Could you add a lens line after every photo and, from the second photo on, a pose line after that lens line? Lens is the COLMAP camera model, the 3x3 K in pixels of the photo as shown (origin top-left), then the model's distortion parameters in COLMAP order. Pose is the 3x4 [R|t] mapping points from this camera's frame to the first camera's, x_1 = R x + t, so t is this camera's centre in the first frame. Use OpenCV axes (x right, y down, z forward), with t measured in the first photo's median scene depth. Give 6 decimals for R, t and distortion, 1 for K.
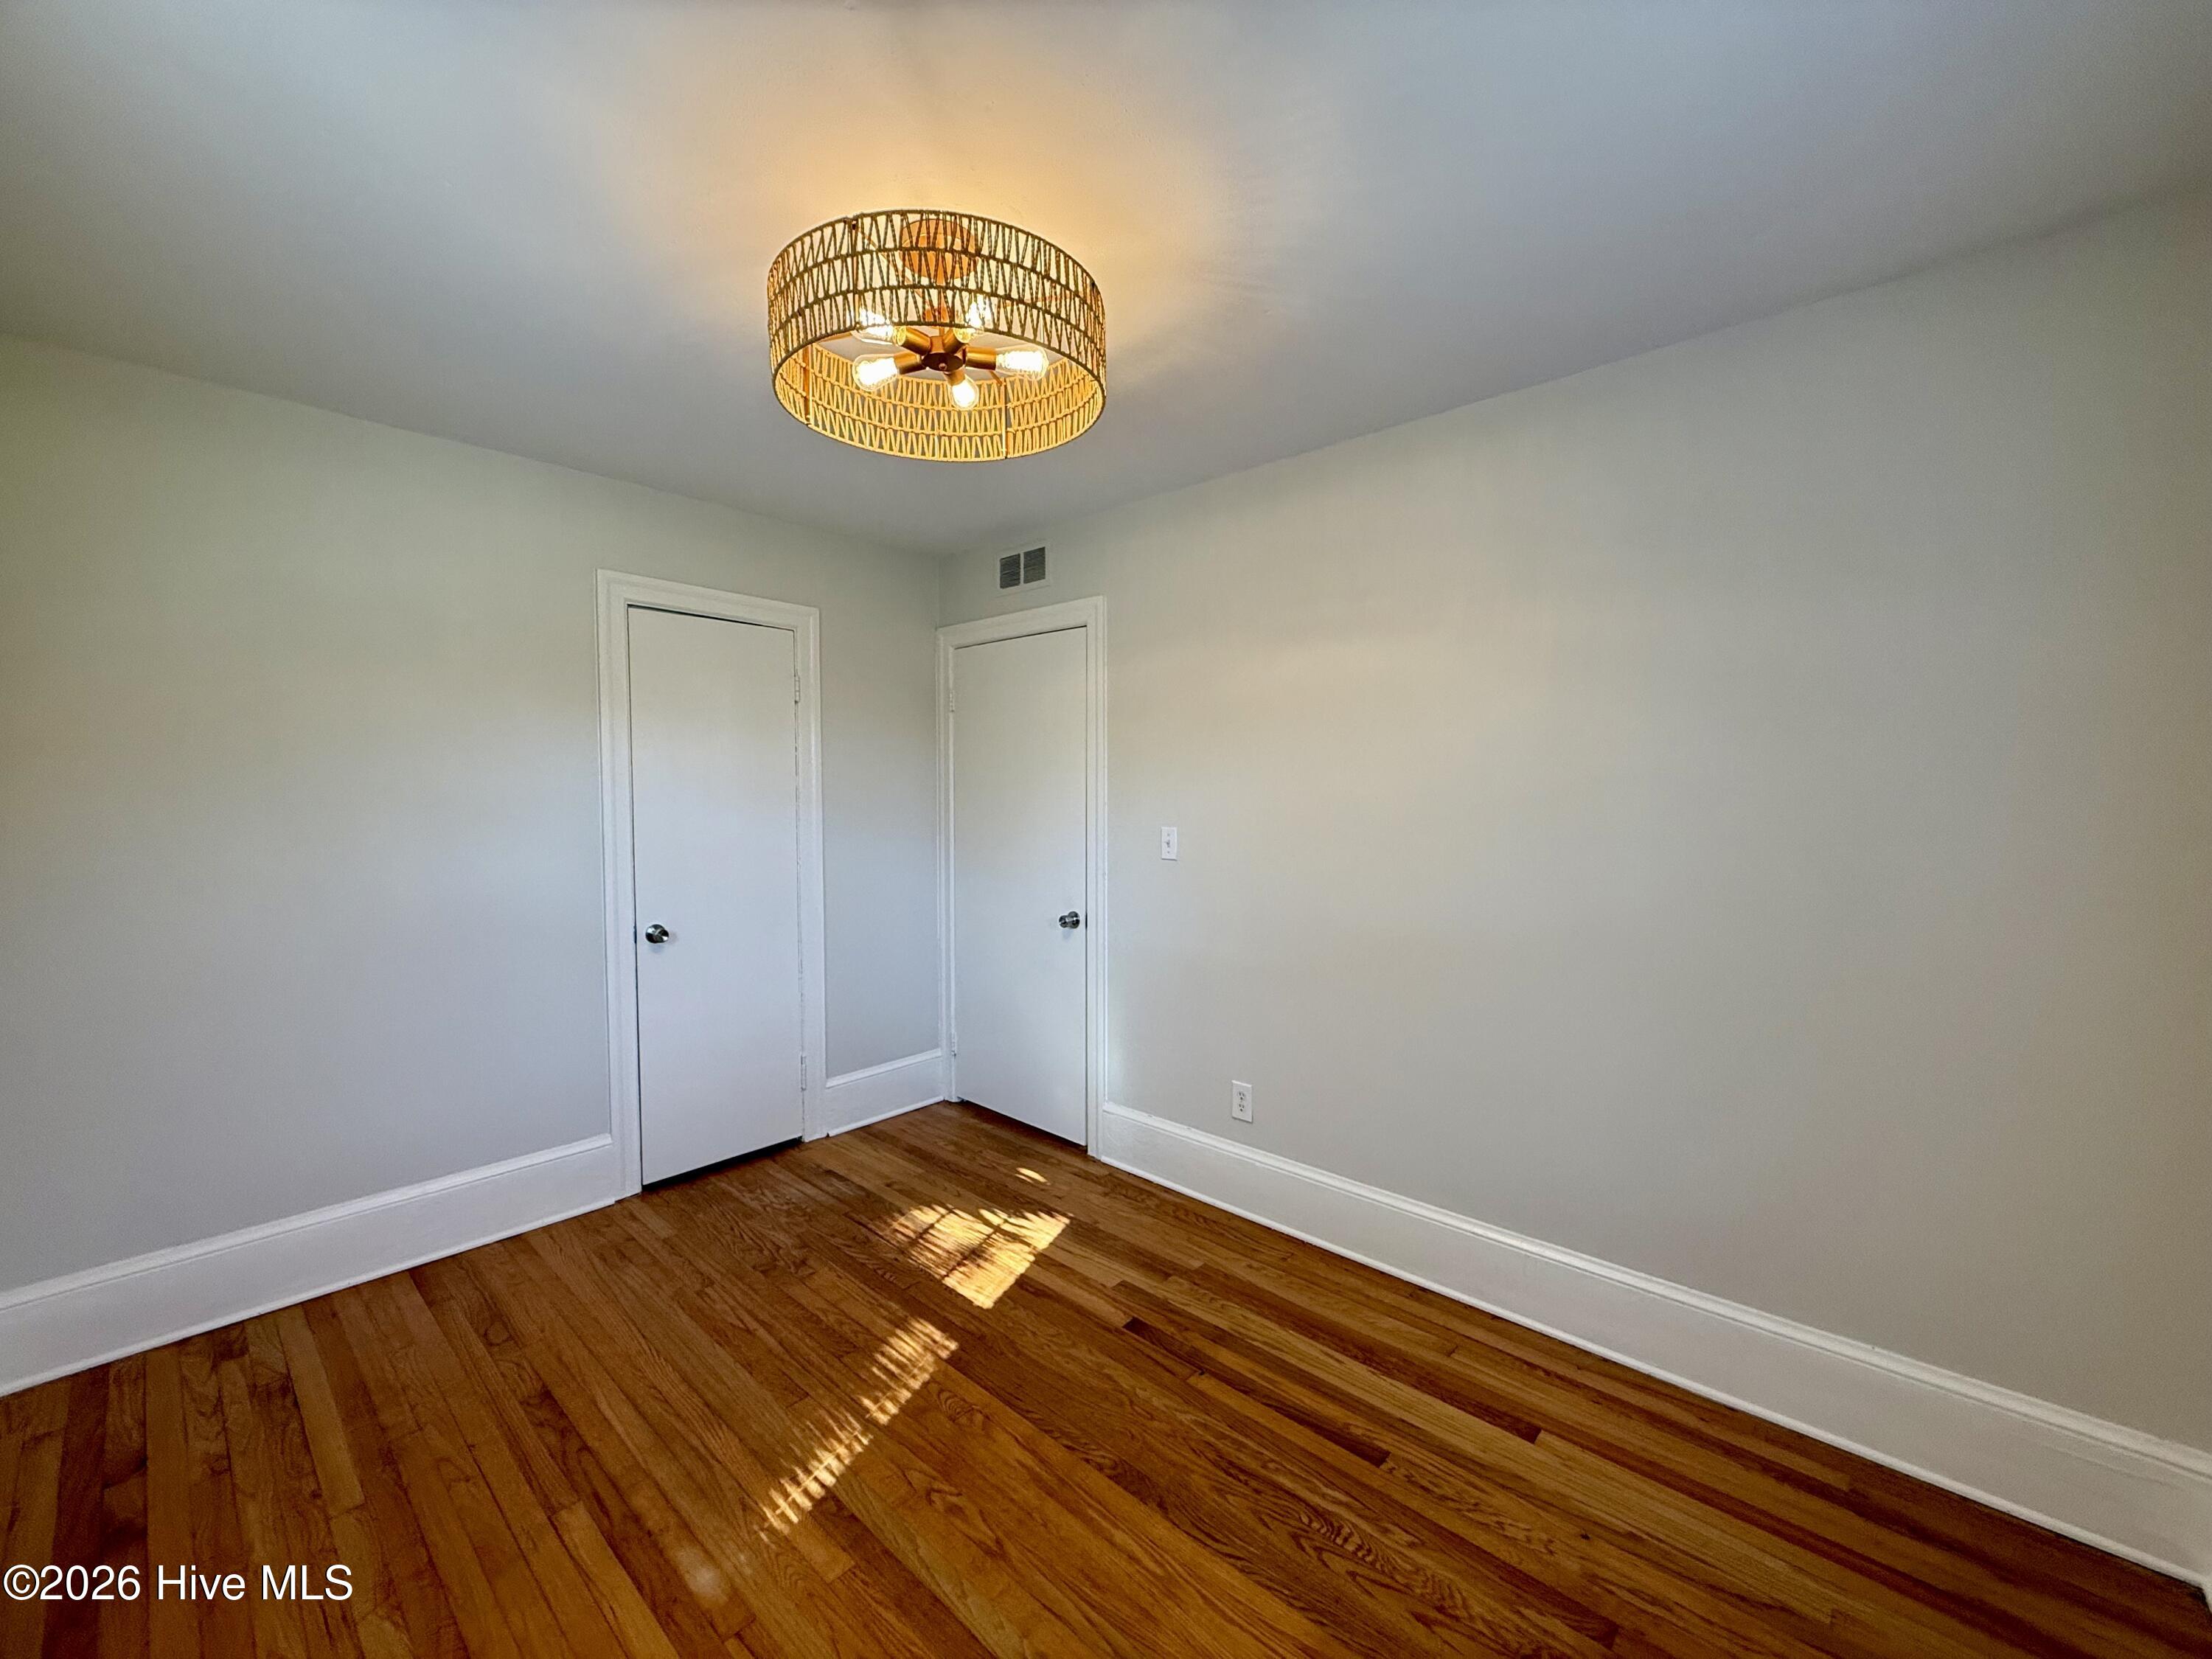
lens RADIAL K [[879.6, 0, 1112.3], [0, 879.6, 816.4], [0, 0, 1]] dist [-0.000236, 0.000442]
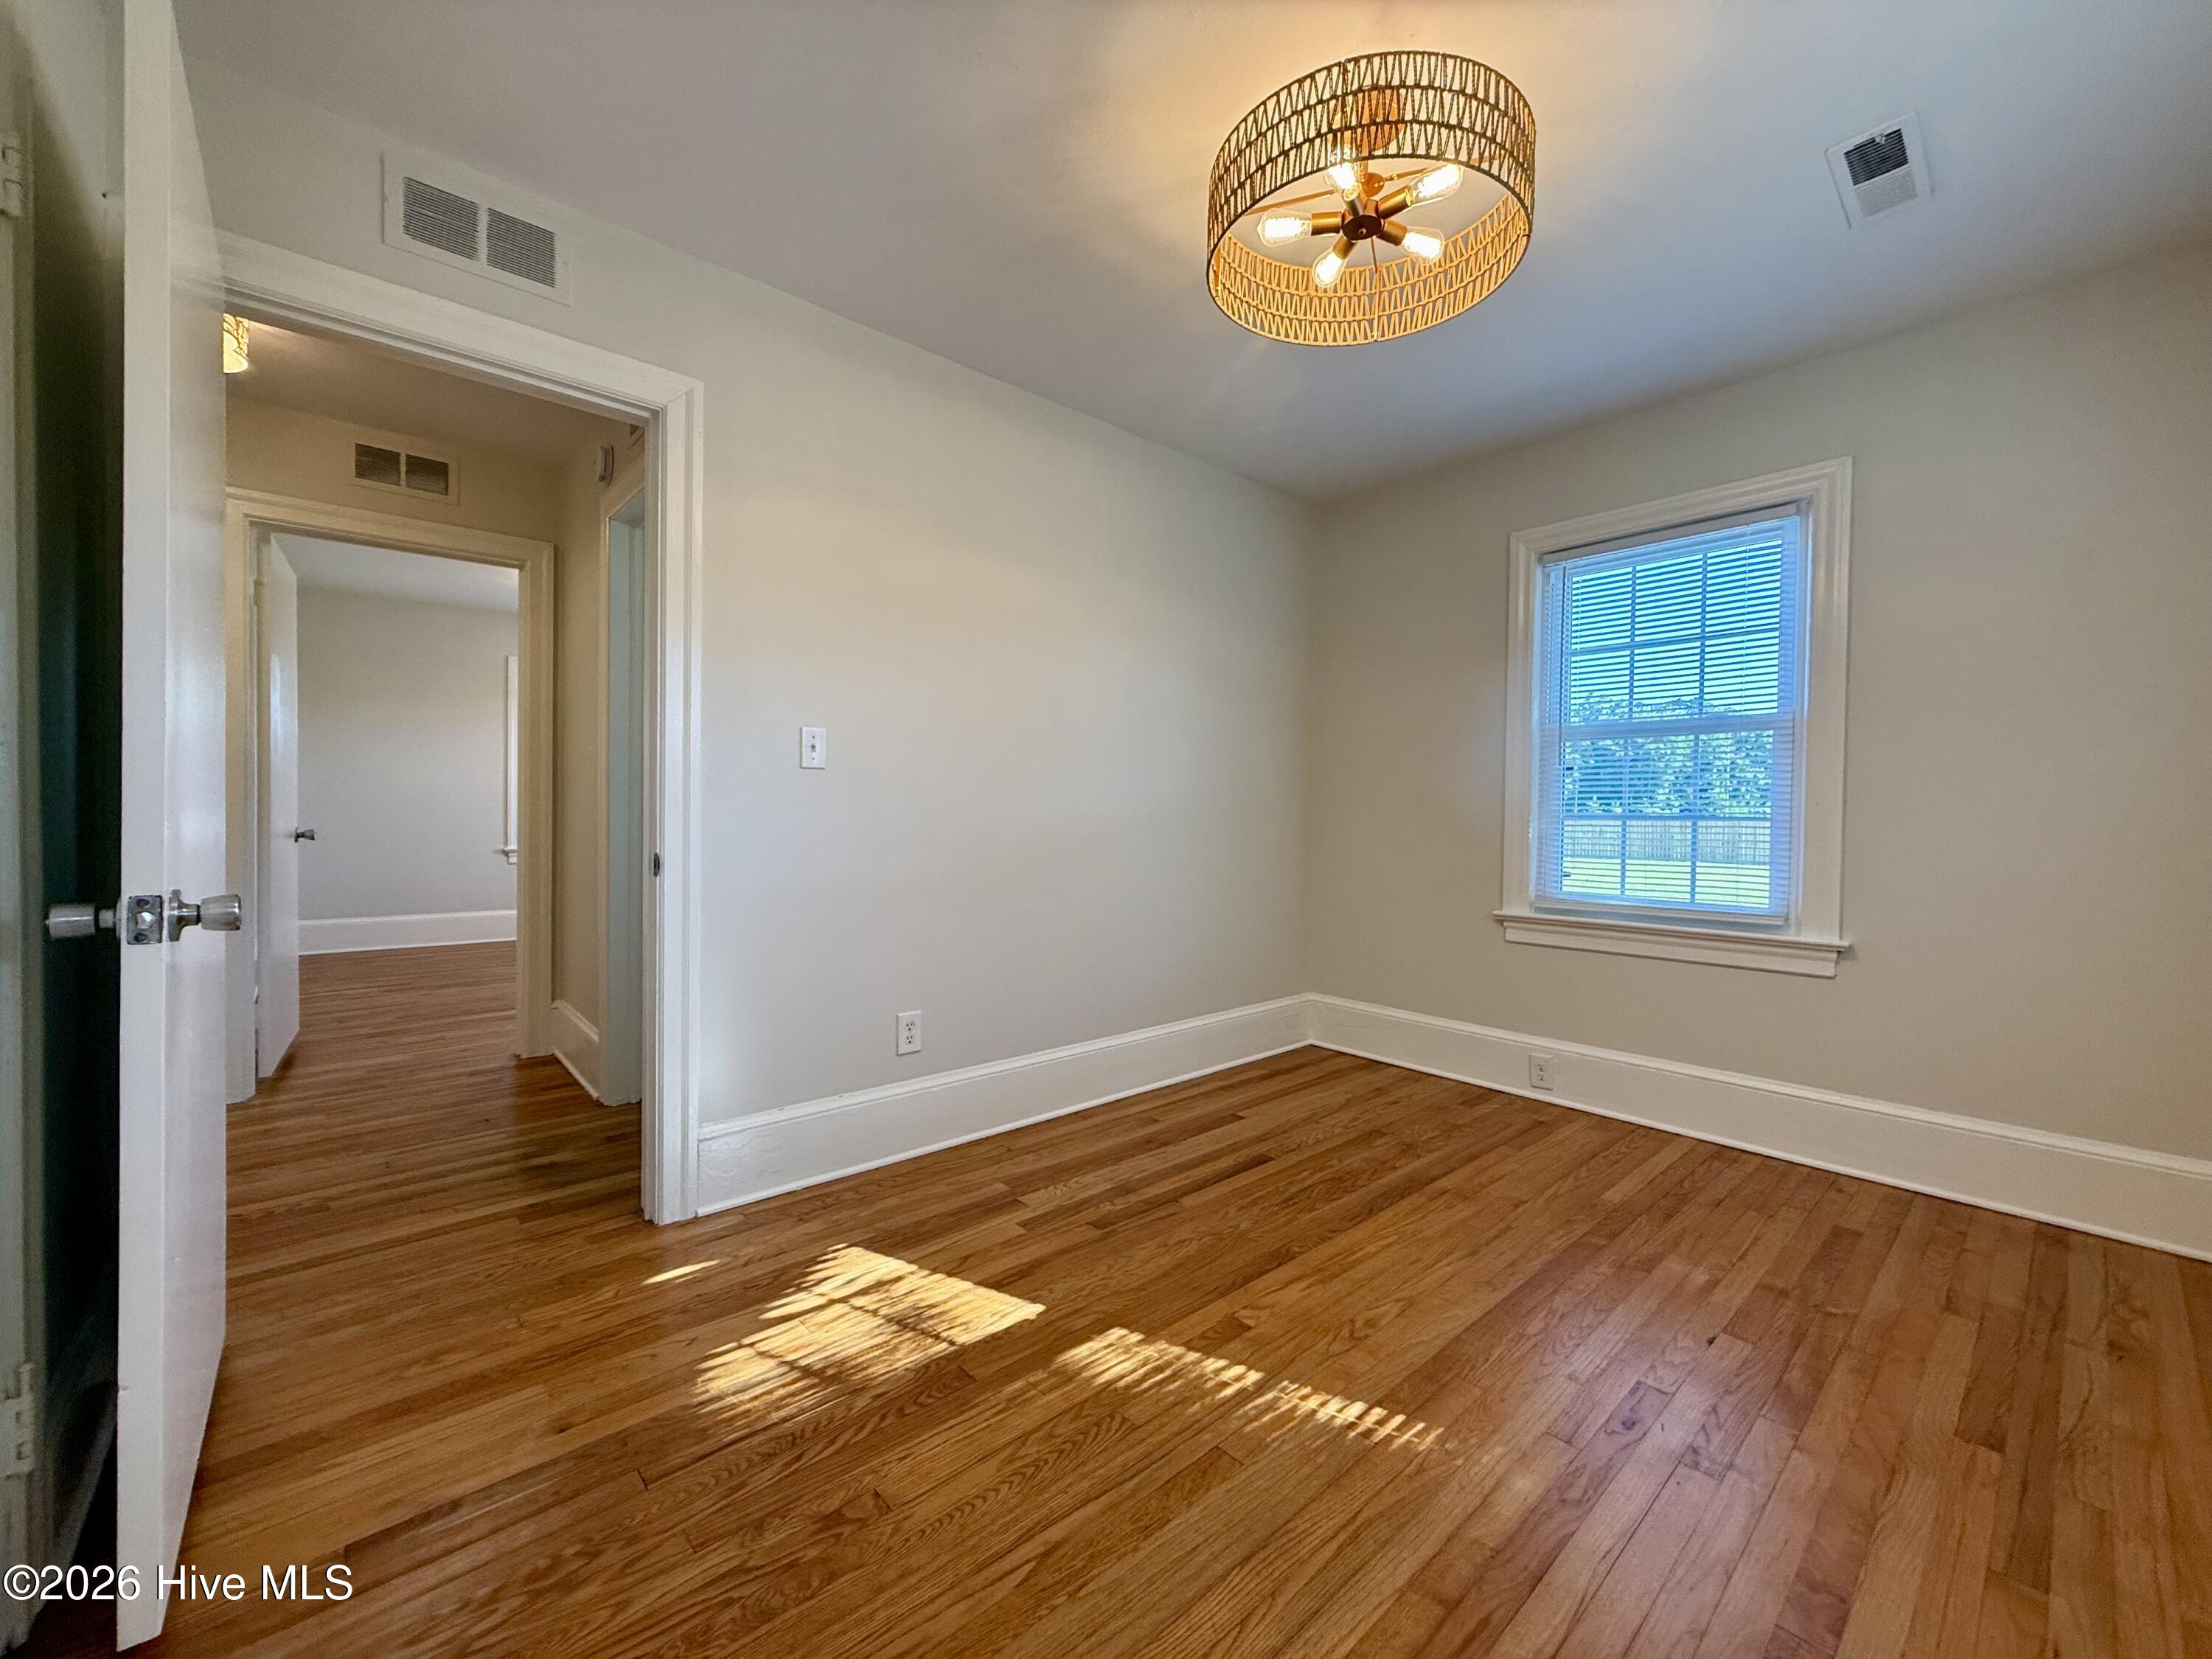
lens RADIAL K [[879.6, 0, 1094.1], [0, 879.6, 819.7], [0, 0, 1]] dist [-0.000236, 0.000442]
pose [[0.111783, -0.005088, 0.993720, -0.981448], [0.018969, 0.999816, 0.002986, 0.138752], [-0.993552, 0.018516, 0.111859, 0.936932]]
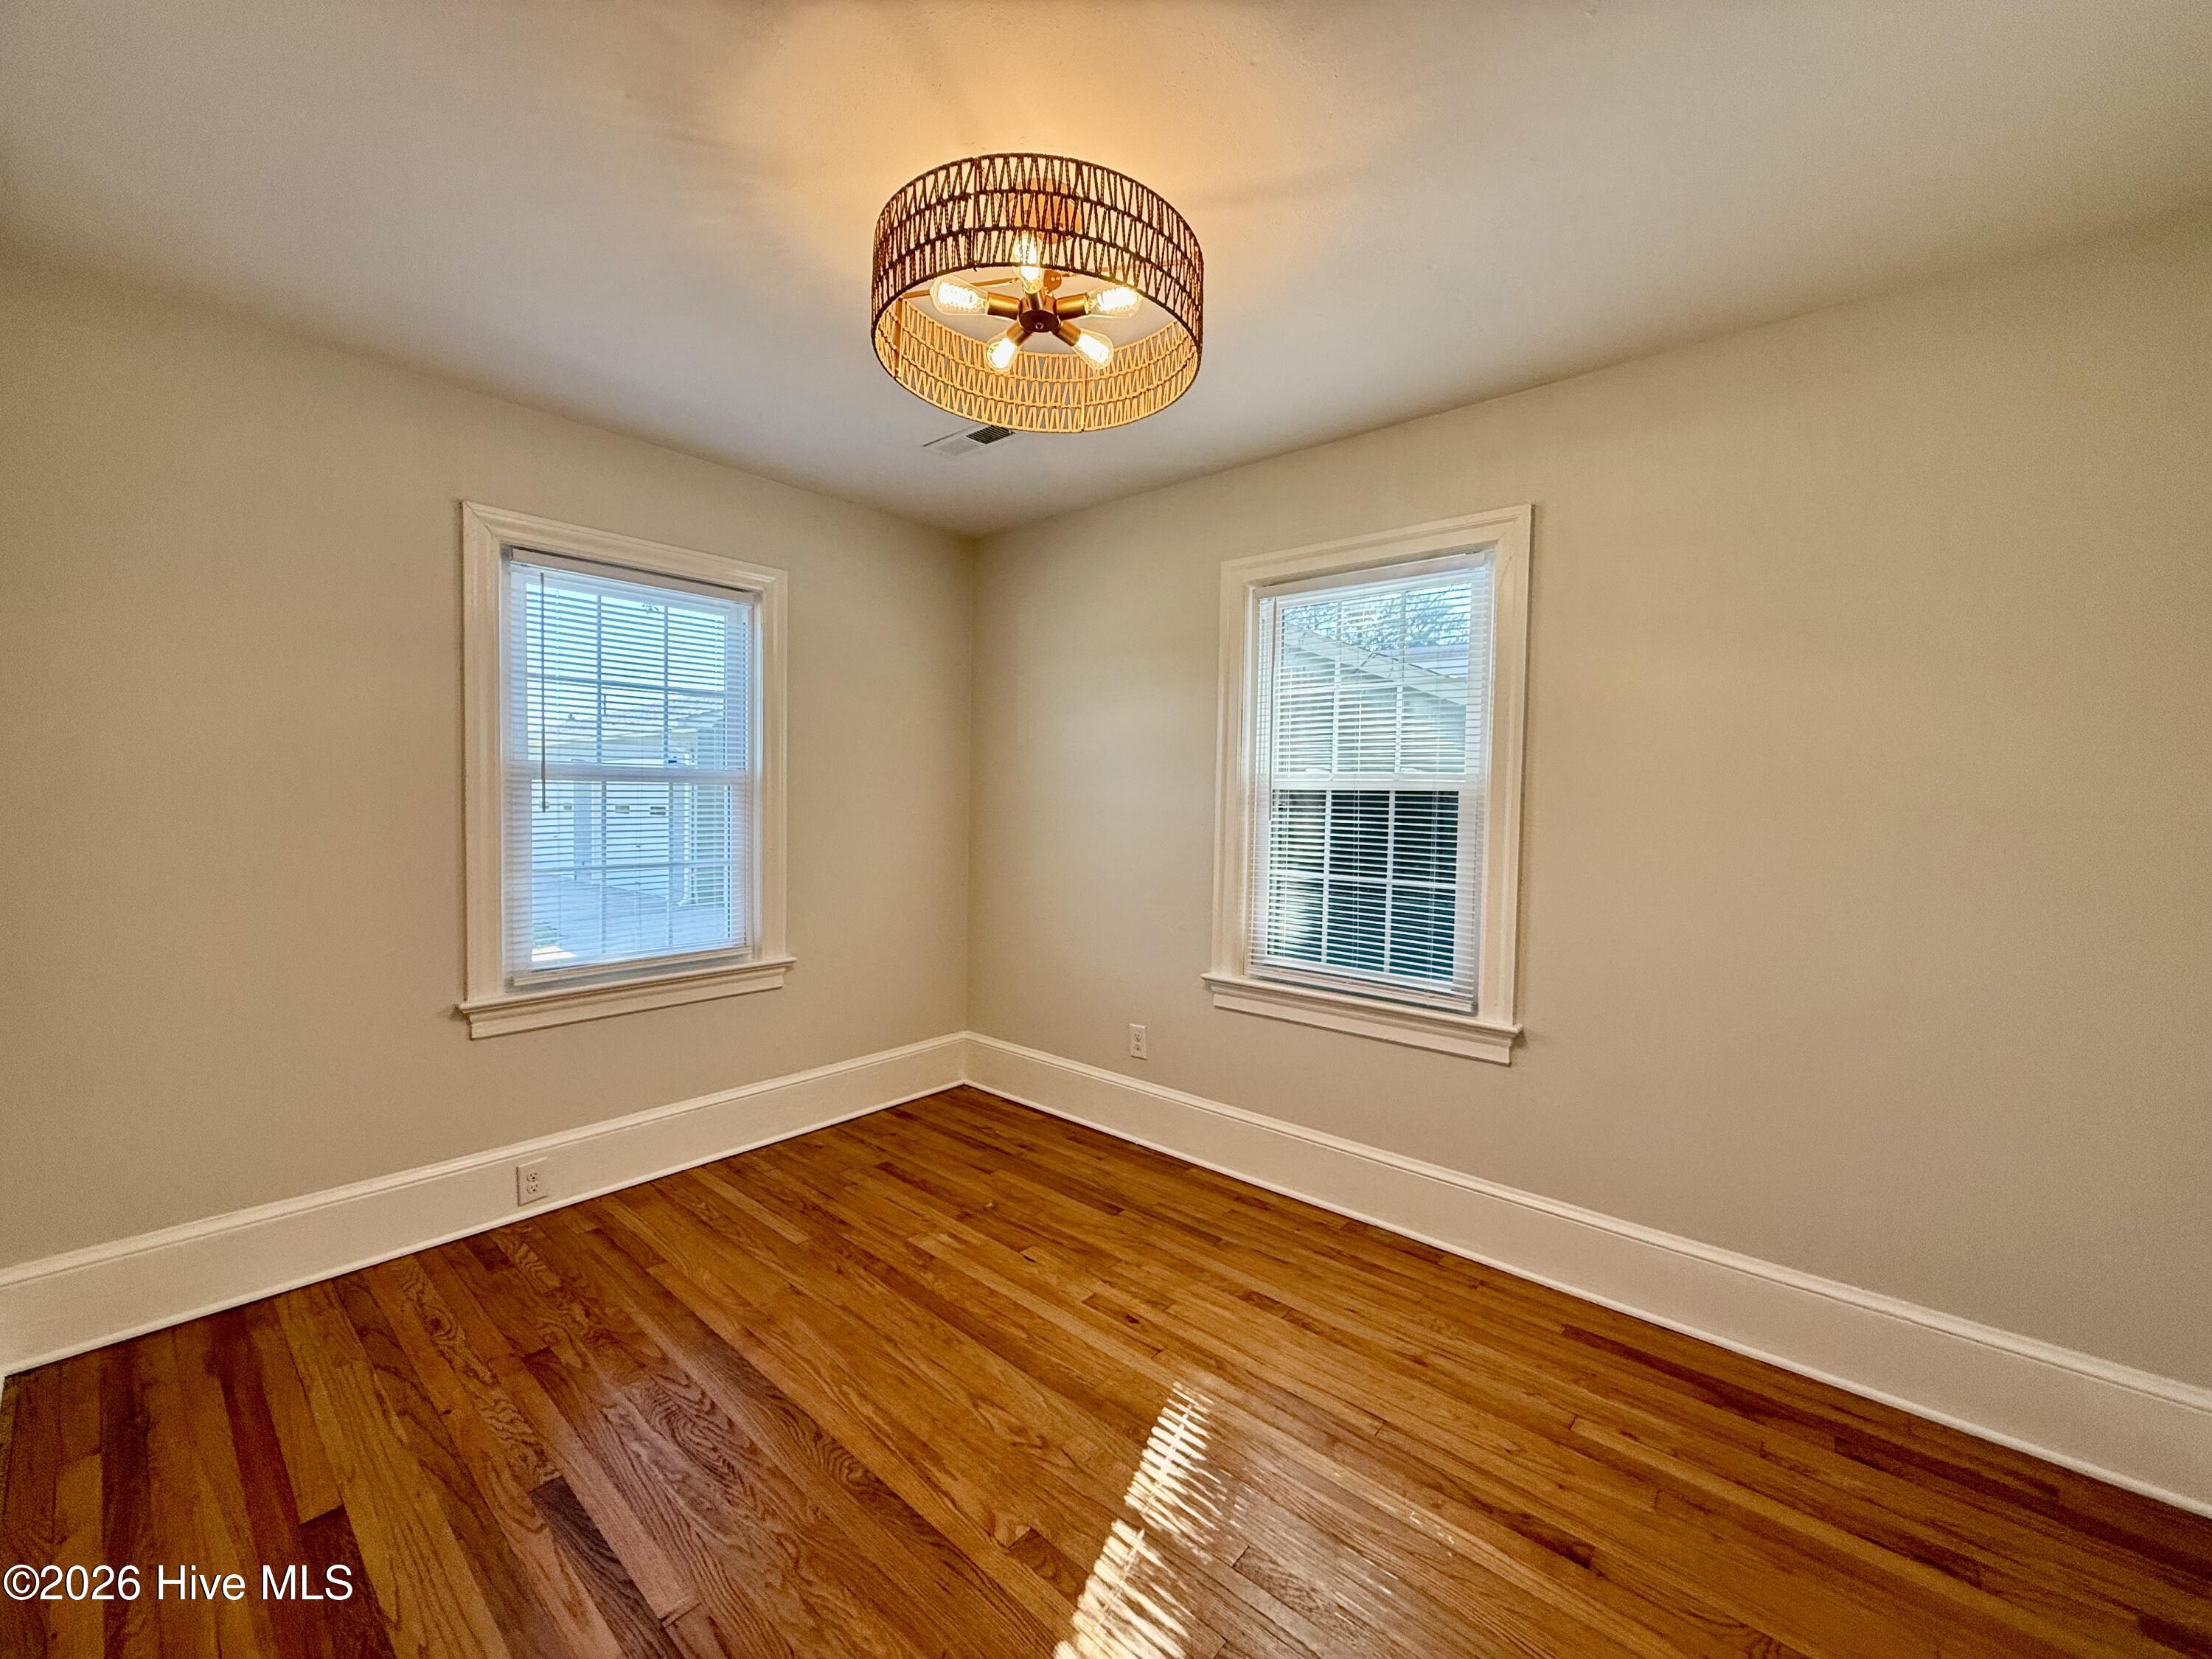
lens RADIAL K [[879.6, 0, 1111.4], [0, 879.6, 823.3], [0, 0, 1]] dist [-0.000236, 0.000442]
pose [[-0.999528, -0.015764, -0.026375, -0.197931], [-0.017413, 0.997830, 0.063501, -0.009691], [0.025316, 0.063930, -0.997633, 1.573489]]
